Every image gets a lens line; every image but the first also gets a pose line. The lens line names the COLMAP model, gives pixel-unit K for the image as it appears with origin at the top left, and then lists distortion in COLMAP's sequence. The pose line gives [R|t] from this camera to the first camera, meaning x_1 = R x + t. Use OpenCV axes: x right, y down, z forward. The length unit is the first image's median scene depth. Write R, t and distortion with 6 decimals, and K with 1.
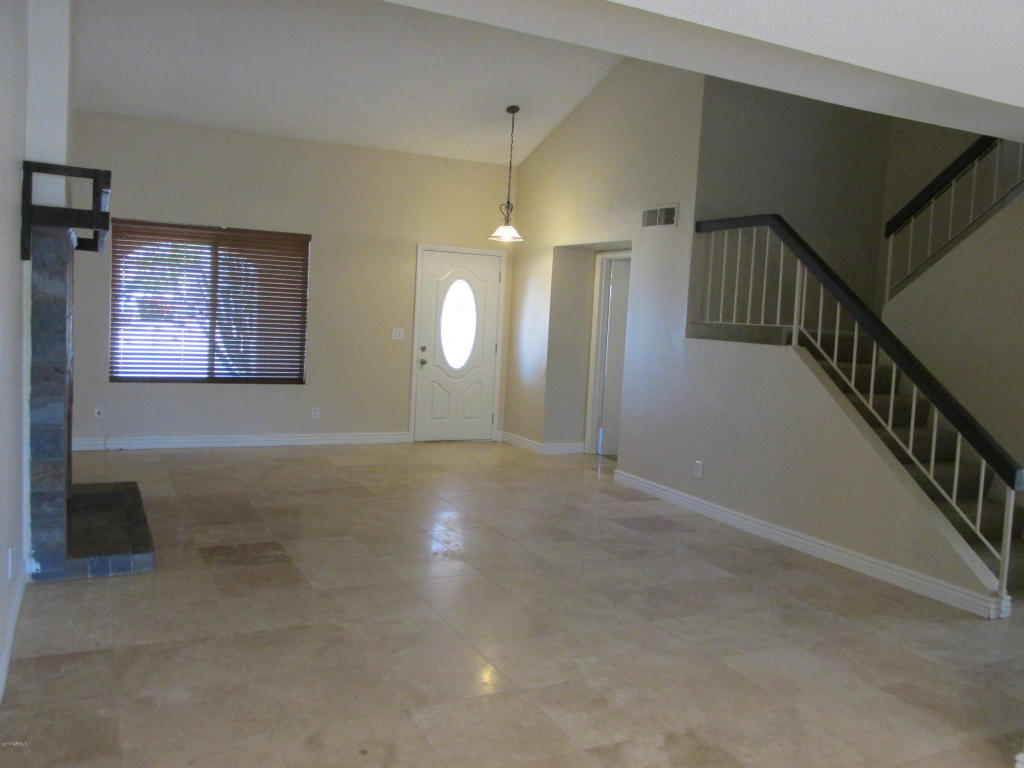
lens RADIAL K [[853.5, 0, 512.0], [0, 853.5, 384.0], [0, 0, 1]] dist [-0.022543, -0.002329]
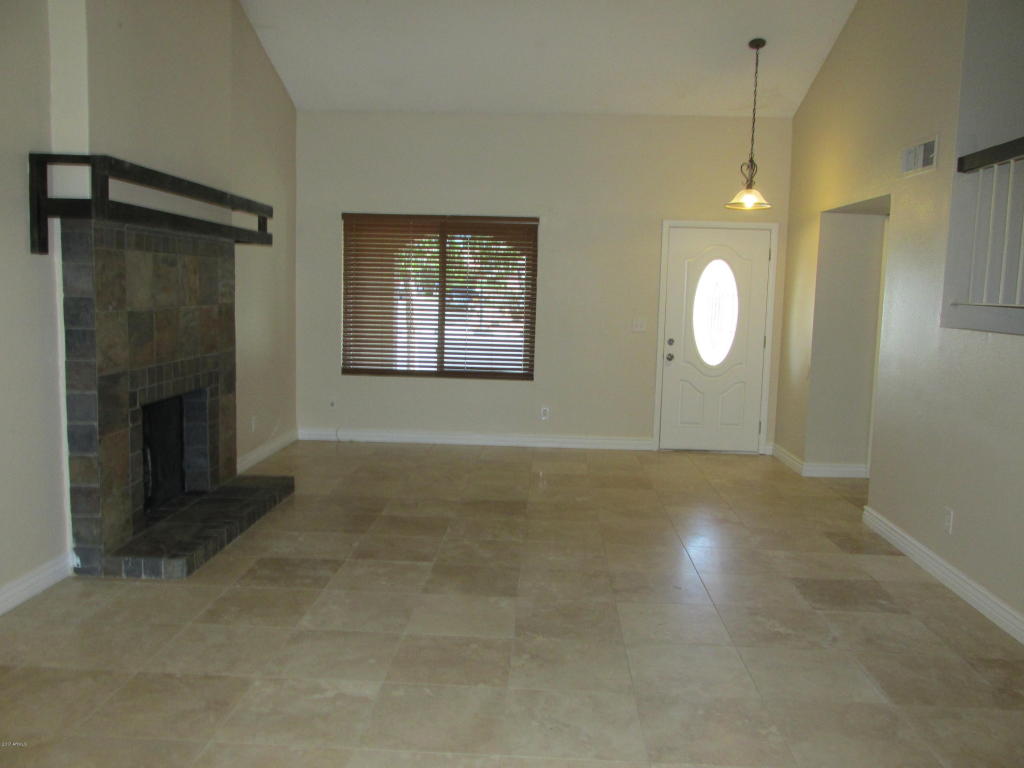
lens RADIAL K [[855.5, 0, 514.7], [0, 855.5, 378.7], [0, 0, 1]] dist [-0.025370, 0.002704]
pose [[0.879930, 0.022099, -0.474590, 0.302704], [-0.020588, 0.999753, 0.008380, -0.014997], [0.474658, 0.002397, 0.880167, 0.304107]]
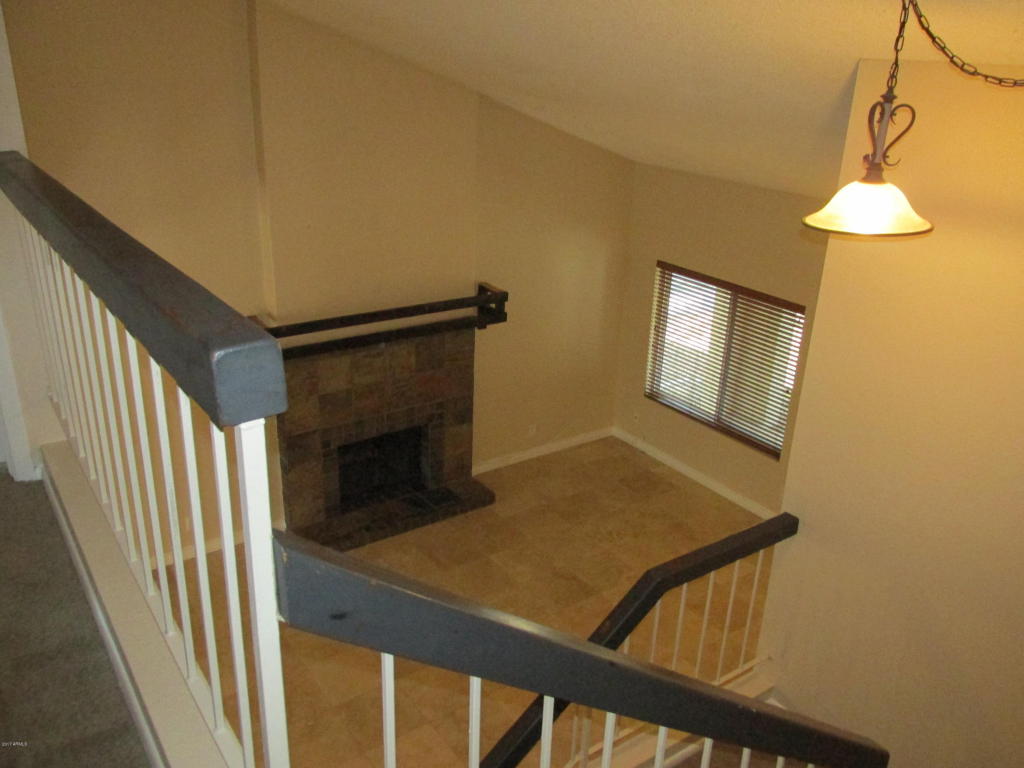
lens RADIAL K [[855.5, 0, 514.7], [0, 855.5, 378.7], [0, 0, 1]] dist [-0.025370, 0.002704]
pose [[0.159413, 0.322905, -0.932909, 0.914680], [-0.108980, 0.944974, 0.308459, -0.576110], [0.981178, 0.052496, 0.185831, 0.943807]]
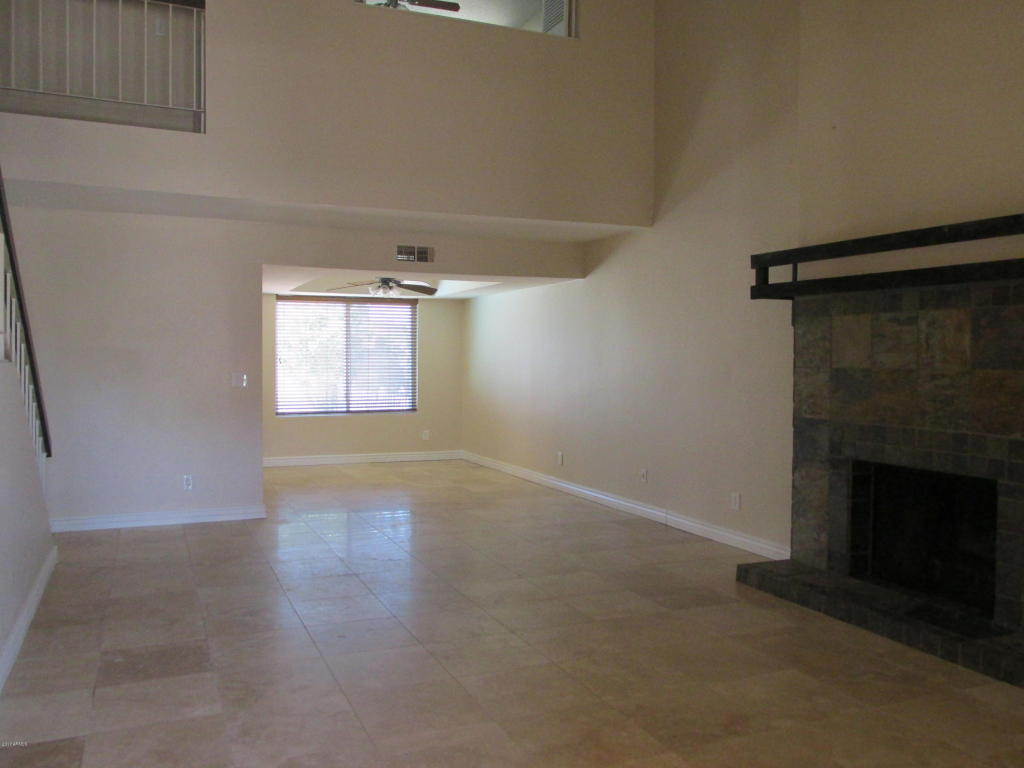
lens RADIAL K [[855.5, 0, 514.7], [0, 855.5, 378.7], [0, 0, 1]] dist [-0.025370, 0.002704]
pose [[-0.997376, -0.058281, 0.042949, -0.139813], [-0.053294, 0.992578, 0.109310, -0.148765], [-0.049001, 0.106734, -0.993079, 1.911849]]
